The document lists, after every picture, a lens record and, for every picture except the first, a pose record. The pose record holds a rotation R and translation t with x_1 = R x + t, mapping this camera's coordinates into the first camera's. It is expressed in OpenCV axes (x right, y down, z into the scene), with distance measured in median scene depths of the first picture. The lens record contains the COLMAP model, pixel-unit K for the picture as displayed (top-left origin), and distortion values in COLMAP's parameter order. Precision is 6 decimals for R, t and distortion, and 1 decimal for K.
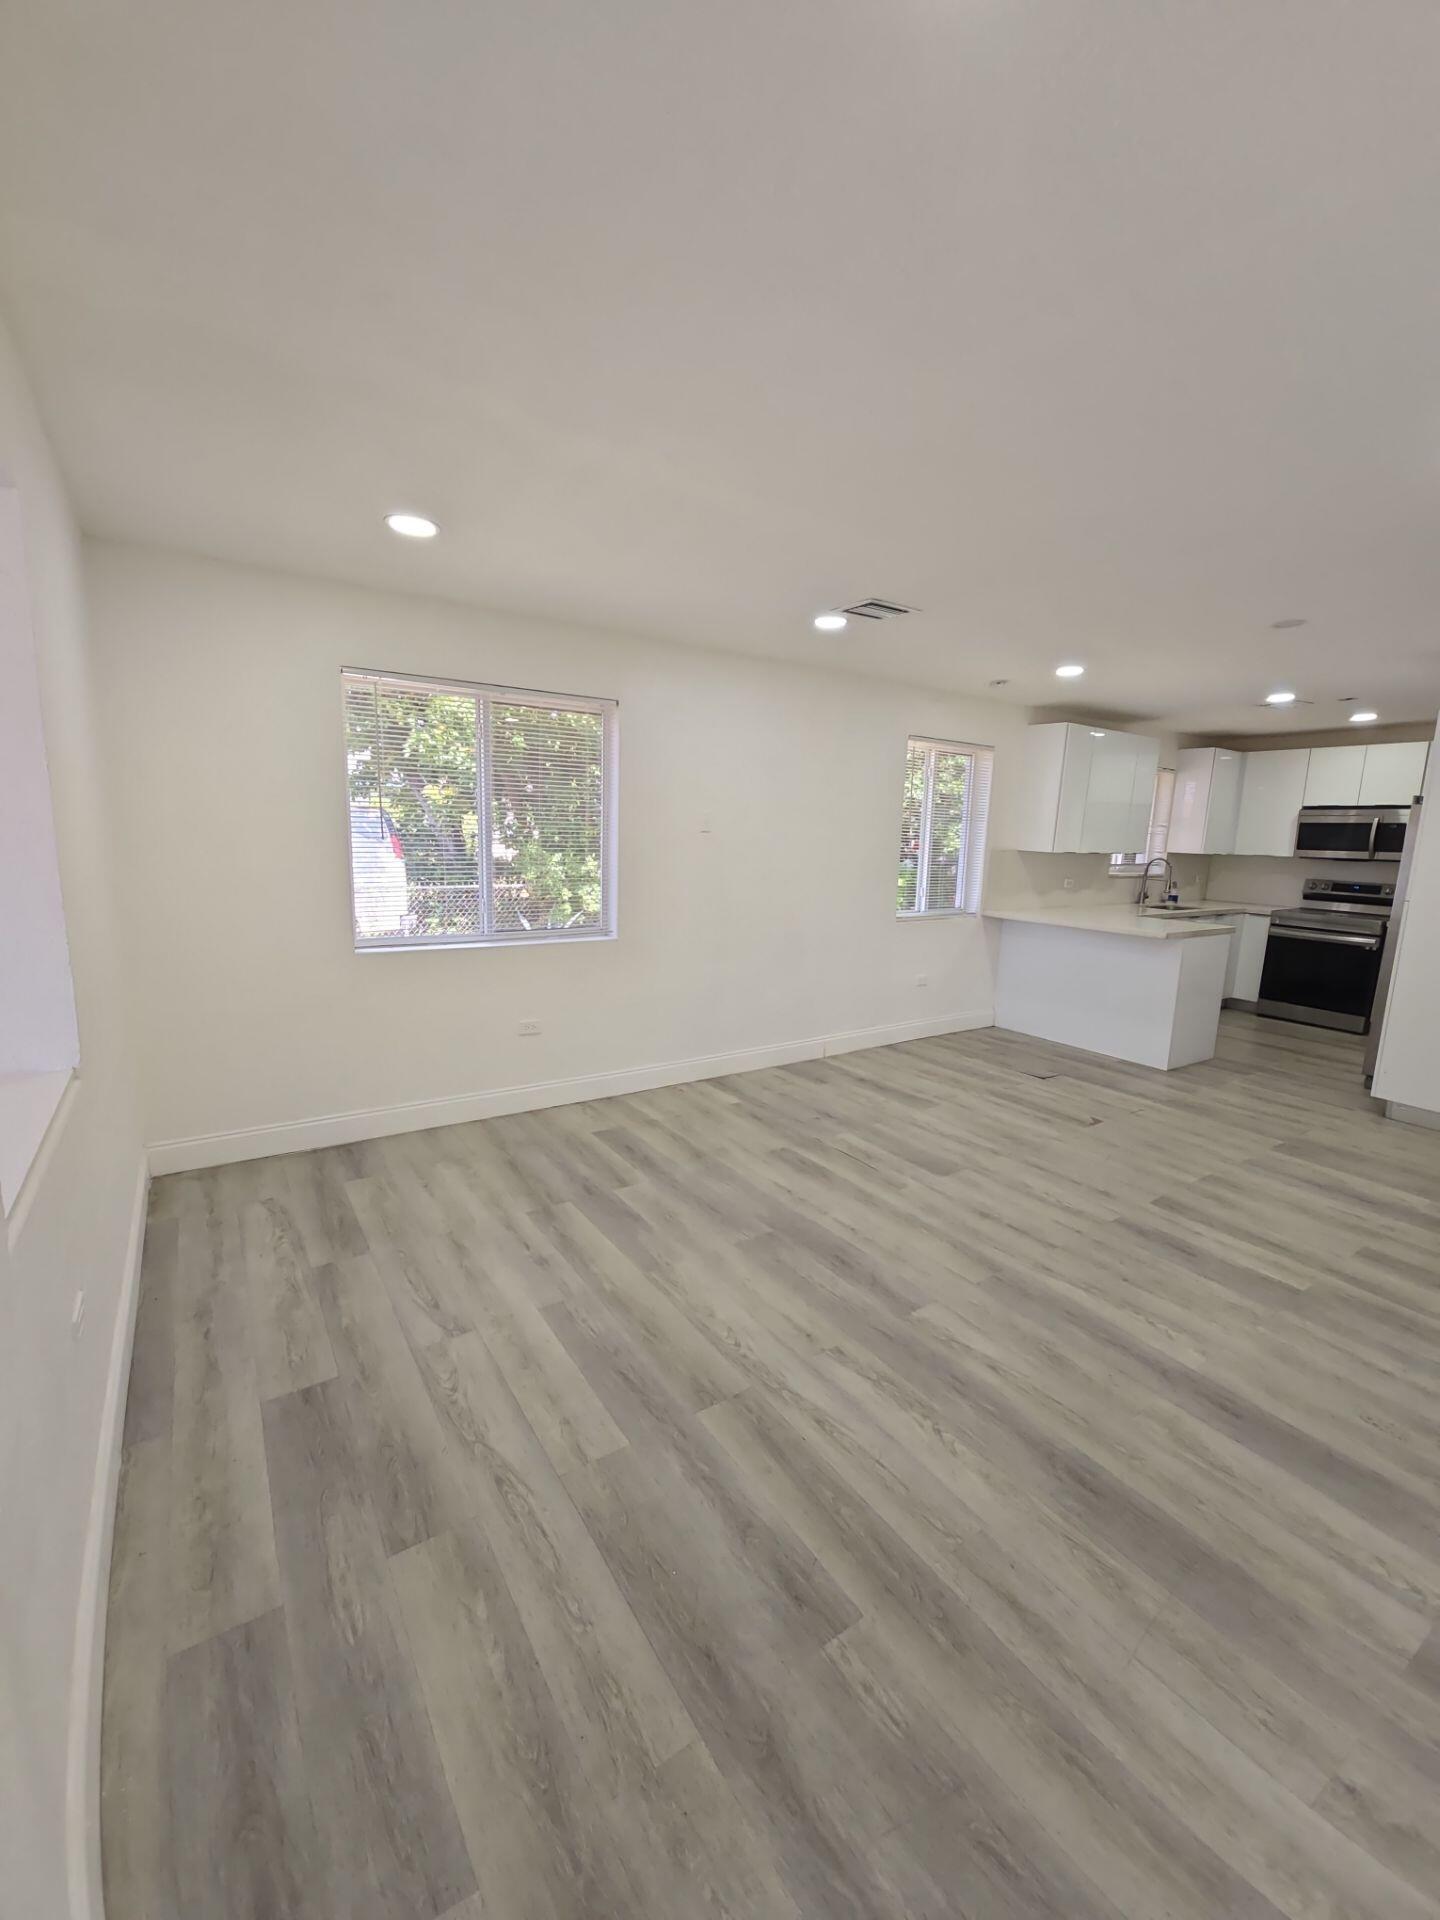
lens RADIAL K [[781.1, 0, 719.3], [0, 781.1, 960.3], [0, 0, 1]] dist [0.000972, -0.001101]
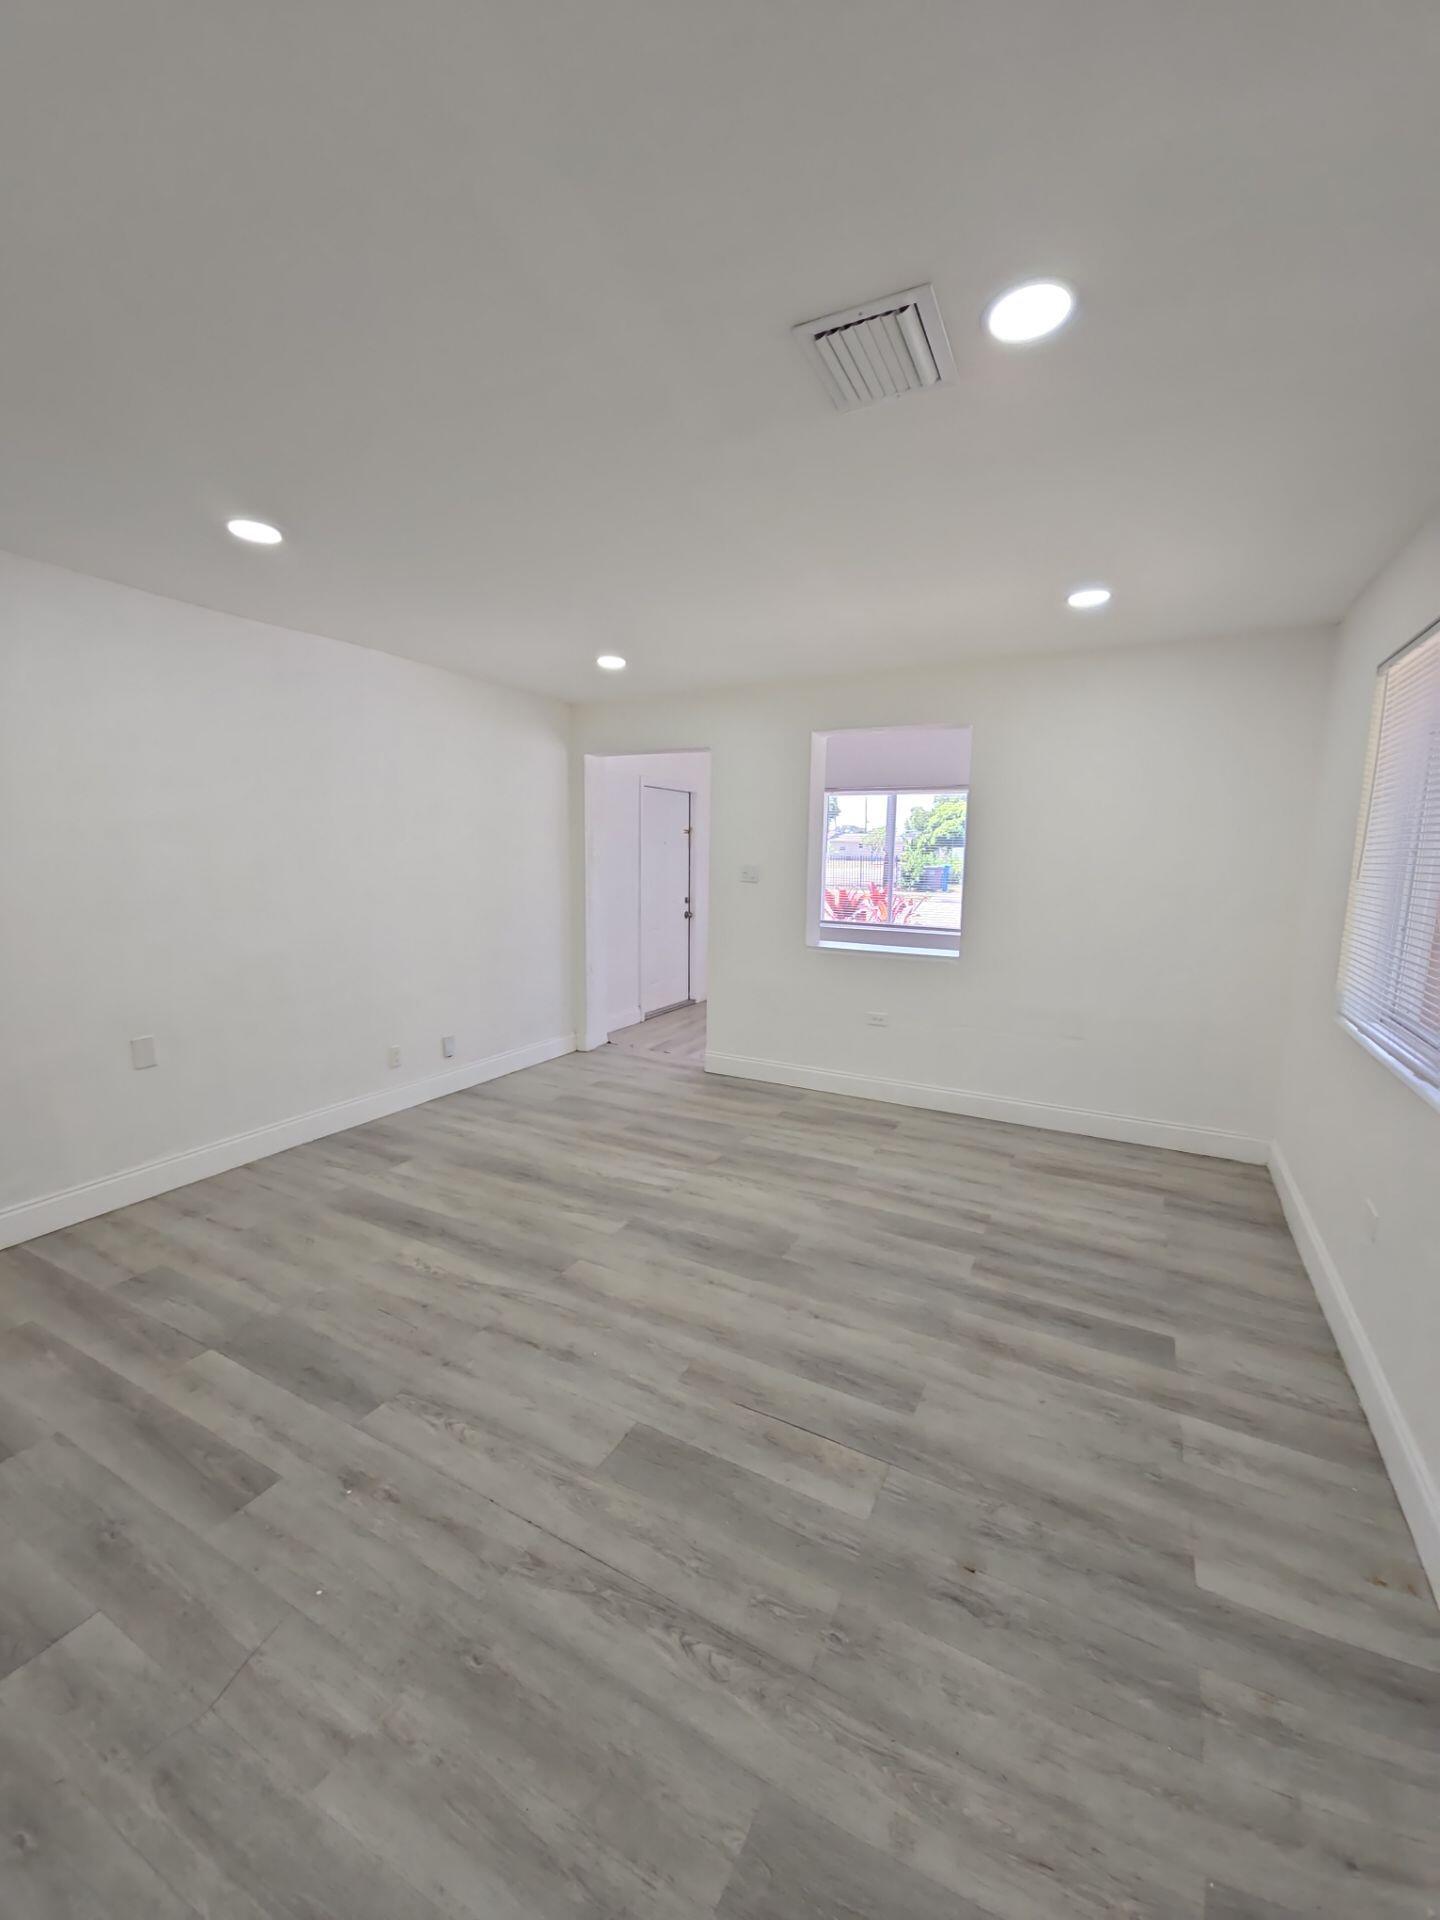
lens RADIAL K [[780.5, 0, 718.3], [0, 780.5, 958.9], [0, 0, 1]] dist [0.007288, -0.006690]
pose [[-0.880548, 0.027553, -0.473155, 0.474774], [-0.116378, 0.955176, 0.272203, -0.210827], [0.459447, 0.294753, -0.837872, 1.350079]]
